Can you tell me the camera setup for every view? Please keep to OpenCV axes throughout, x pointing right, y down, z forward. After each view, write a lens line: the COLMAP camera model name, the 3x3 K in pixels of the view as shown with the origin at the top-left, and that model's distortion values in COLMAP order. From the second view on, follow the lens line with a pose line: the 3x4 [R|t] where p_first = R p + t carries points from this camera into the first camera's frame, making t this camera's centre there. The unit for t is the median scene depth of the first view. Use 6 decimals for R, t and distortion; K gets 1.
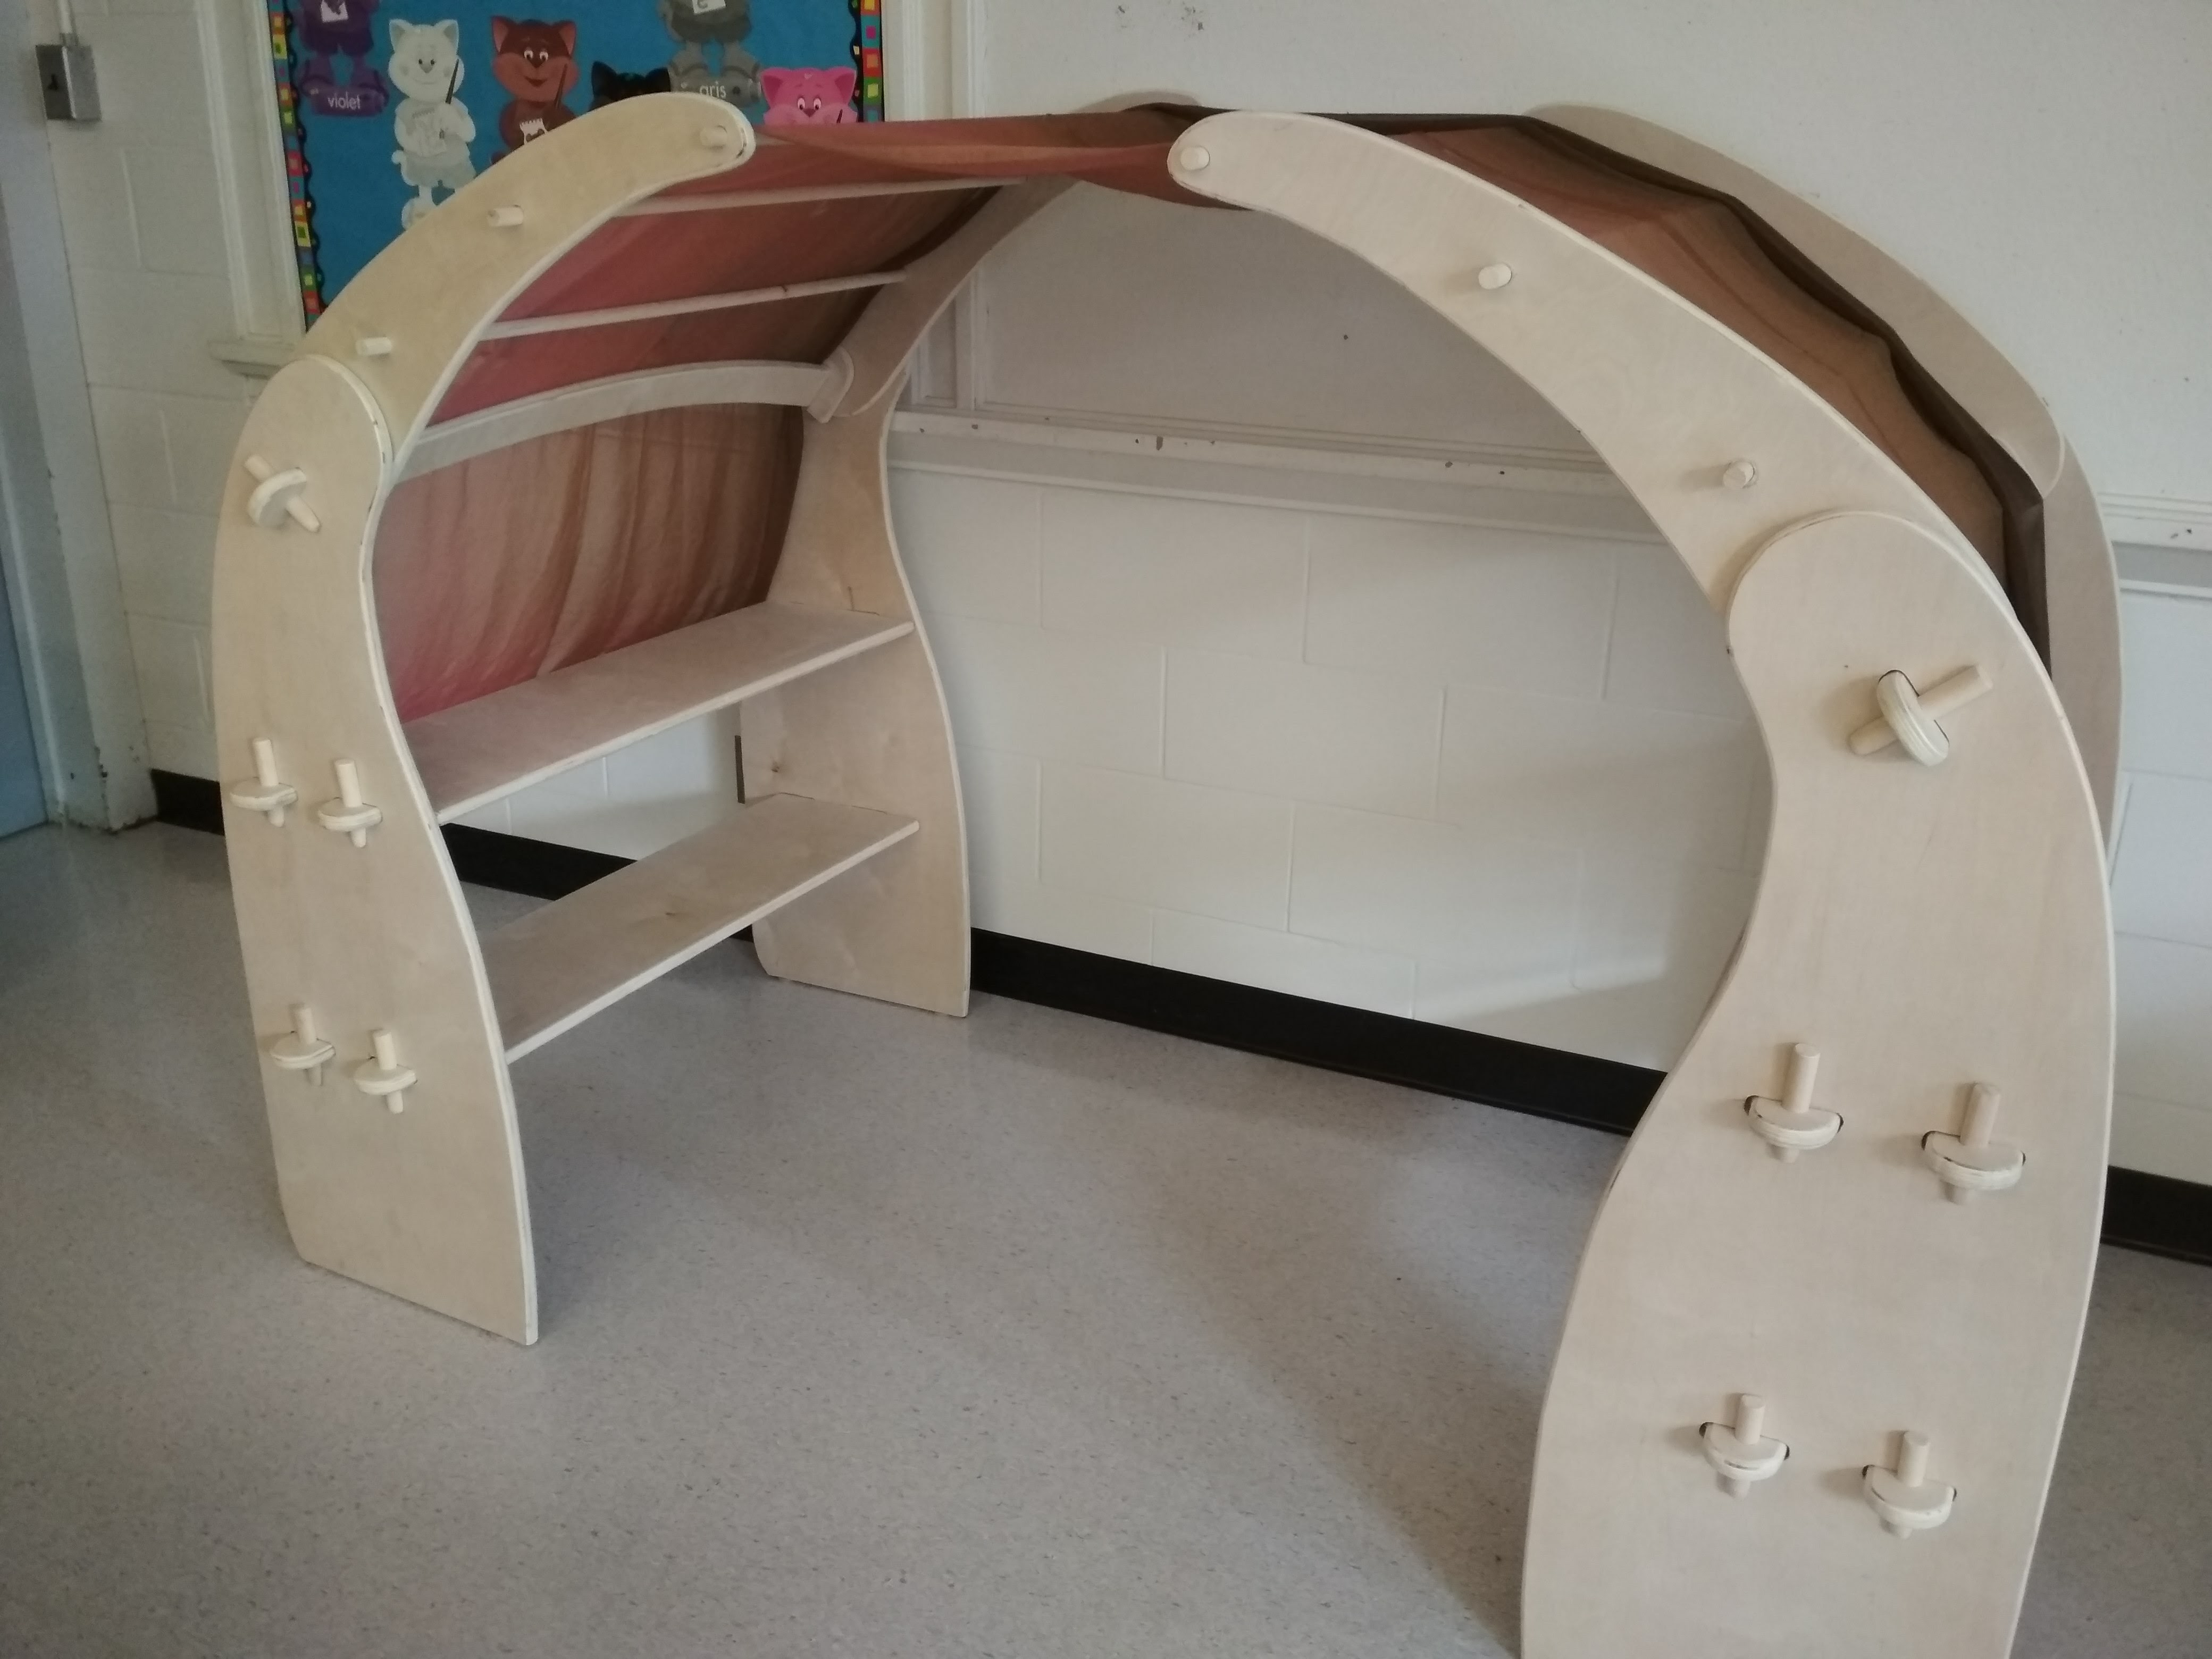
lens RADIAL K [[2042.8, 0, 1106.0], [0, 2042.8, 829.5], [0, 0, 1]] dist [0.091171, -0.016530]
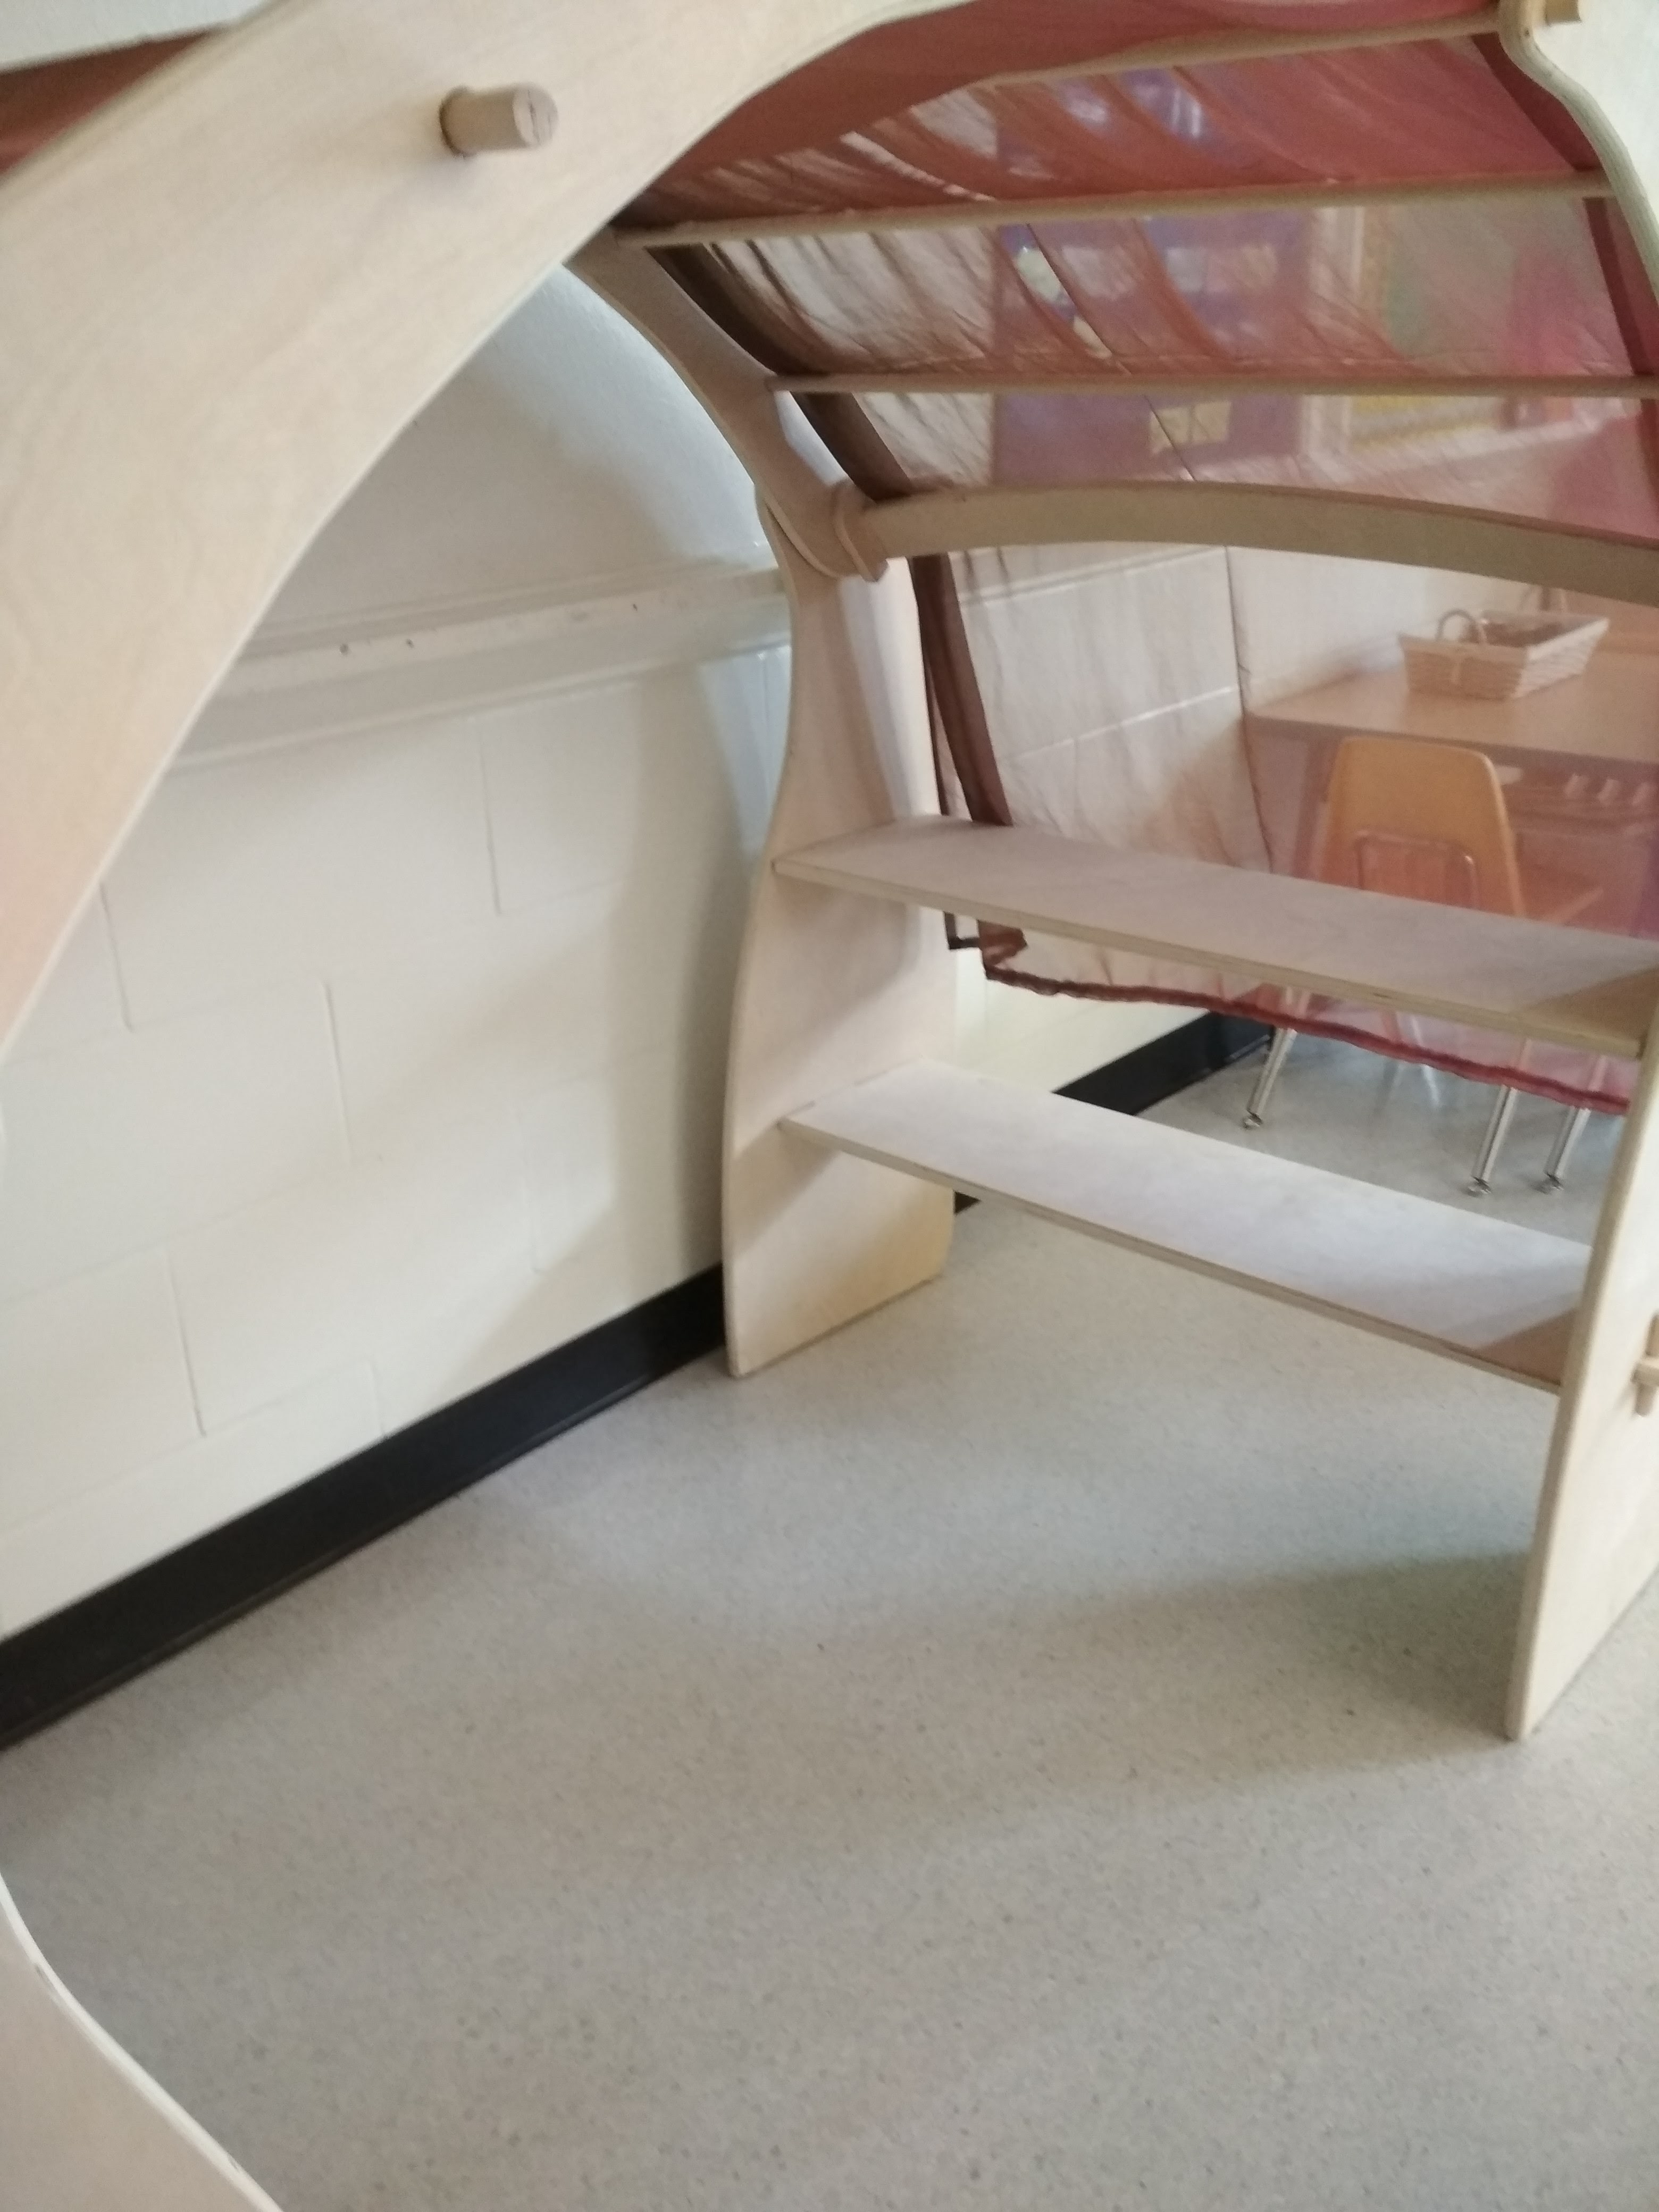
lens RADIAL K [[1932.8, 0, 829.5], [0, 1932.8, 1106.0], [0, 0, 1]] dist [0.086764, -0.170502]
pose [[0.280691, -0.387195, 0.878232, -0.389783], [0.368345, 0.888409, 0.273956, -0.150094], [-0.886304, 0.246595, 0.391990, 0.597078]]
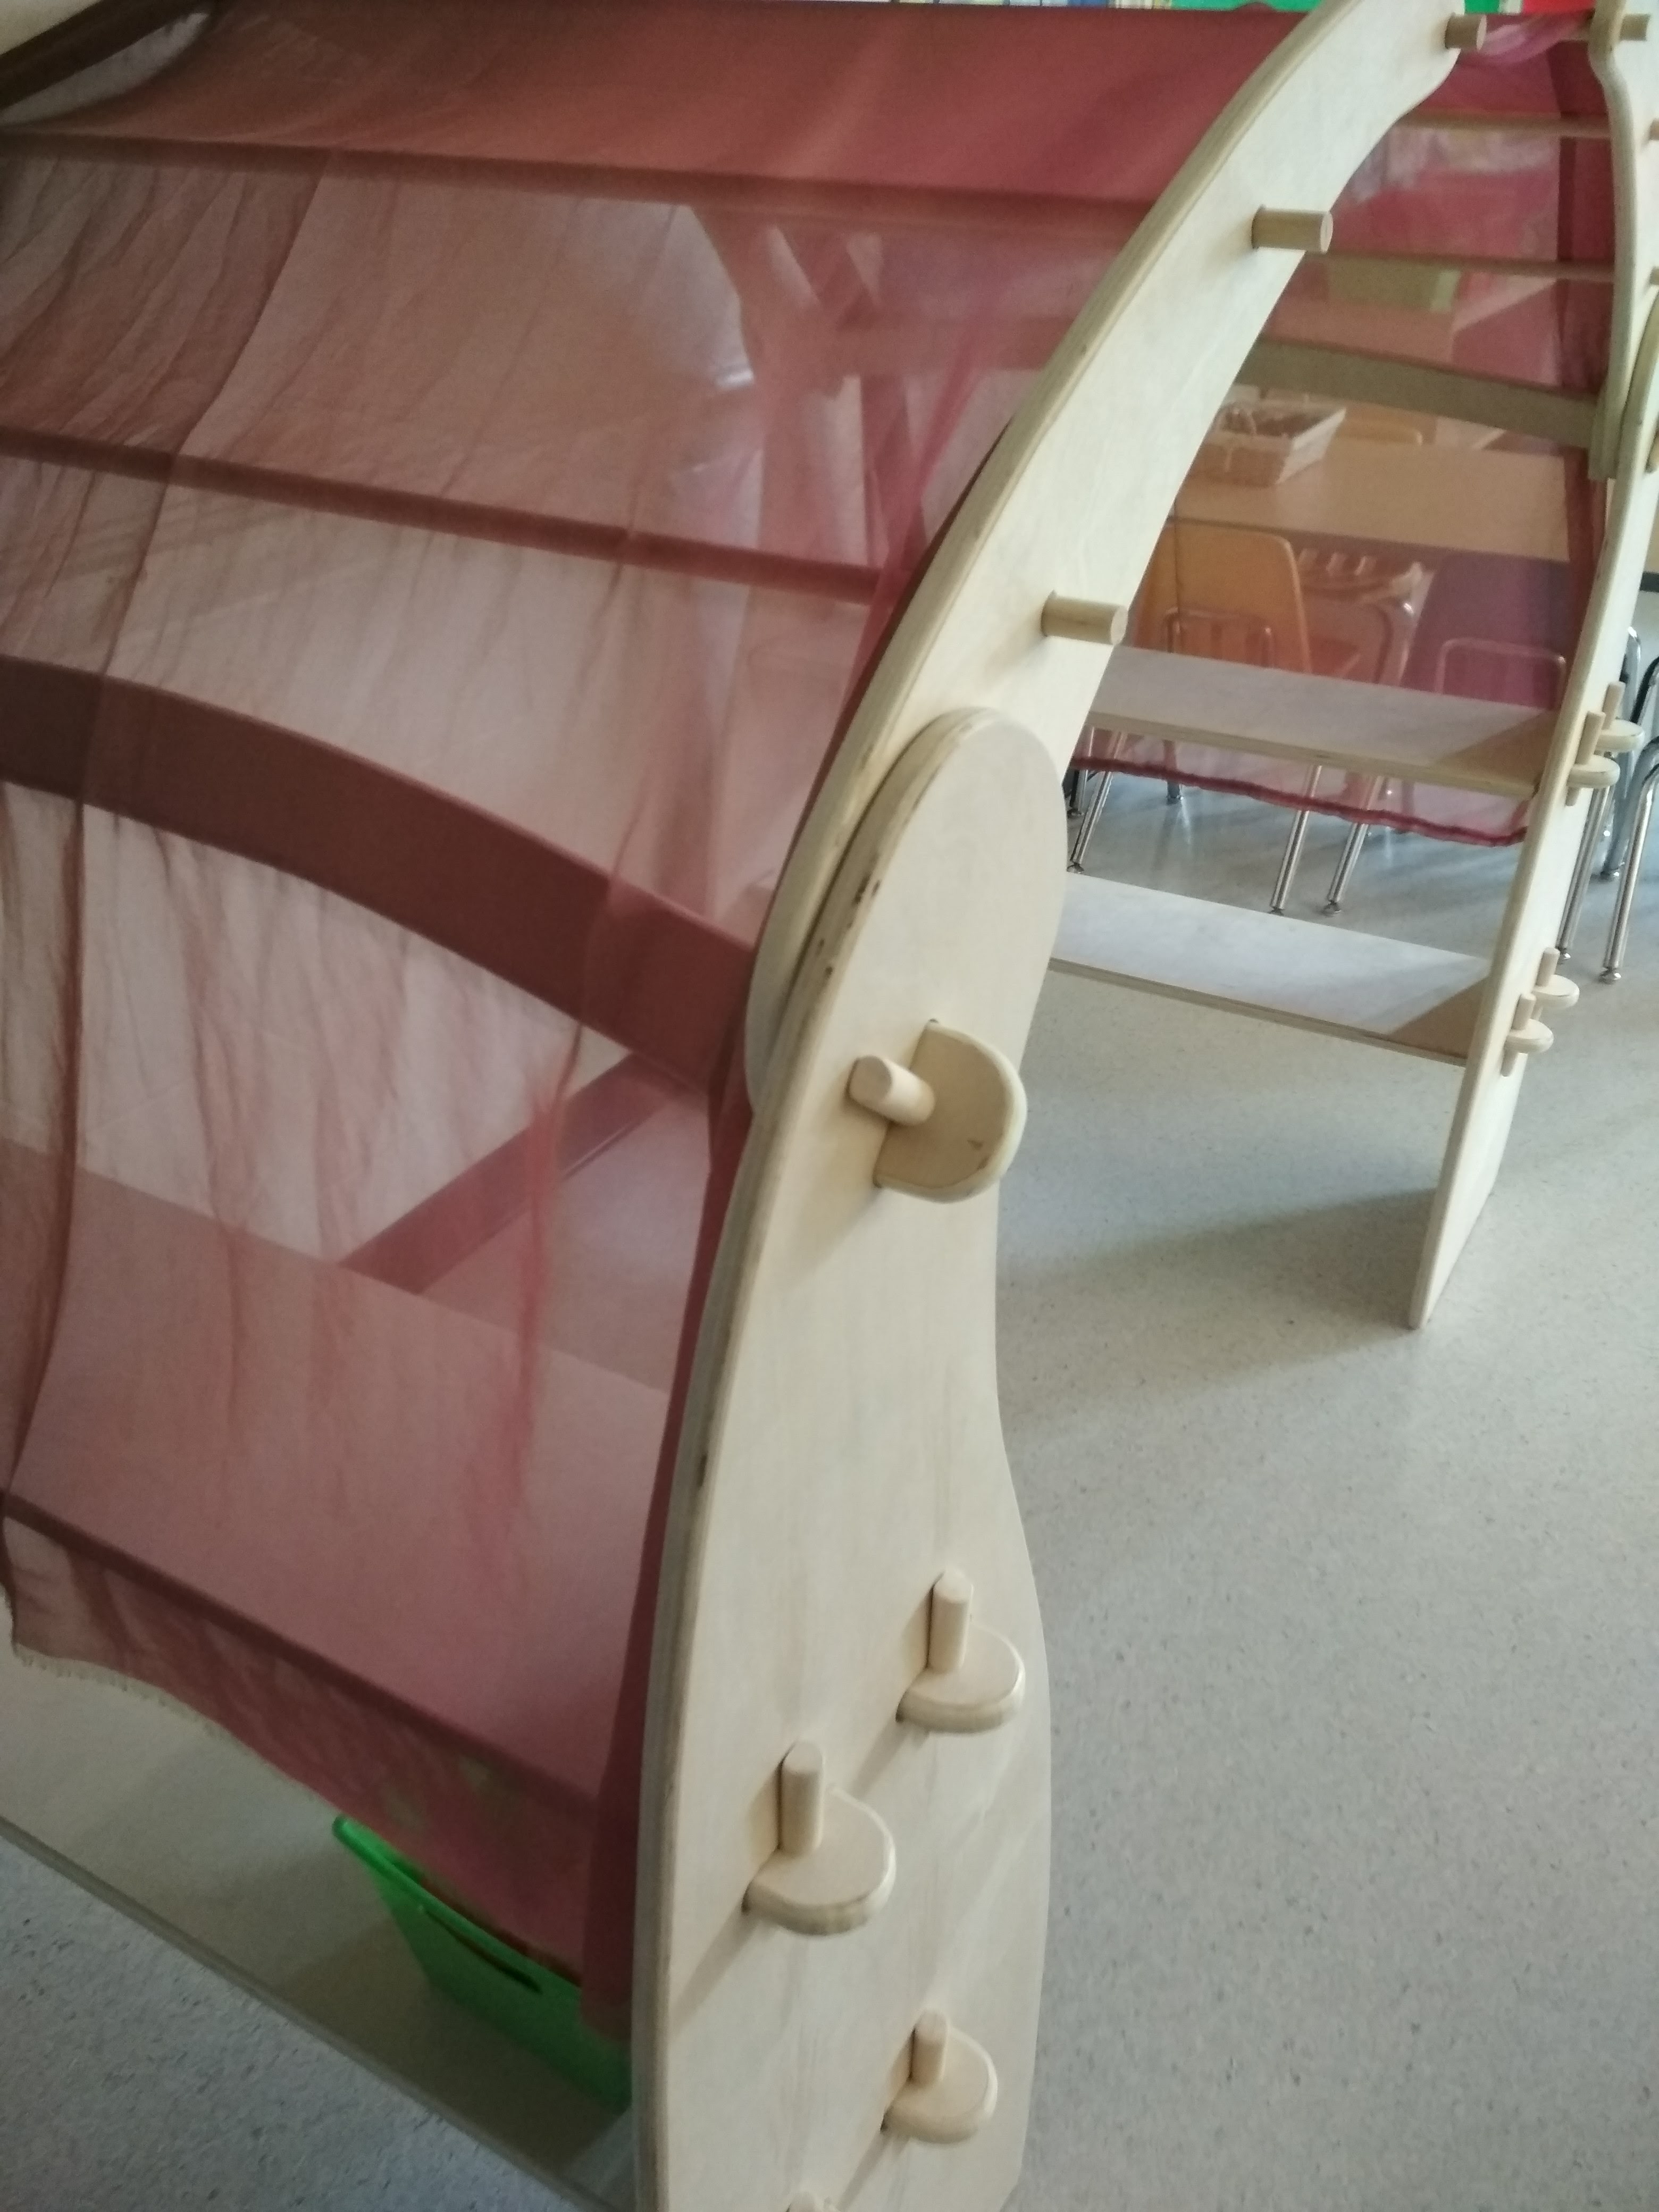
lens RADIAL K [[1891.5, 0, 829.5], [0, 1891.5, 1106.0], [0, 0, 1]] dist [0.092404, -0.167365]
pose [[0.086443, -0.504563, 0.859037, -0.517257], [0.350543, 0.822529, 0.447845, -0.237992], [-0.932549, 0.262416, 0.247973, 0.703836]]
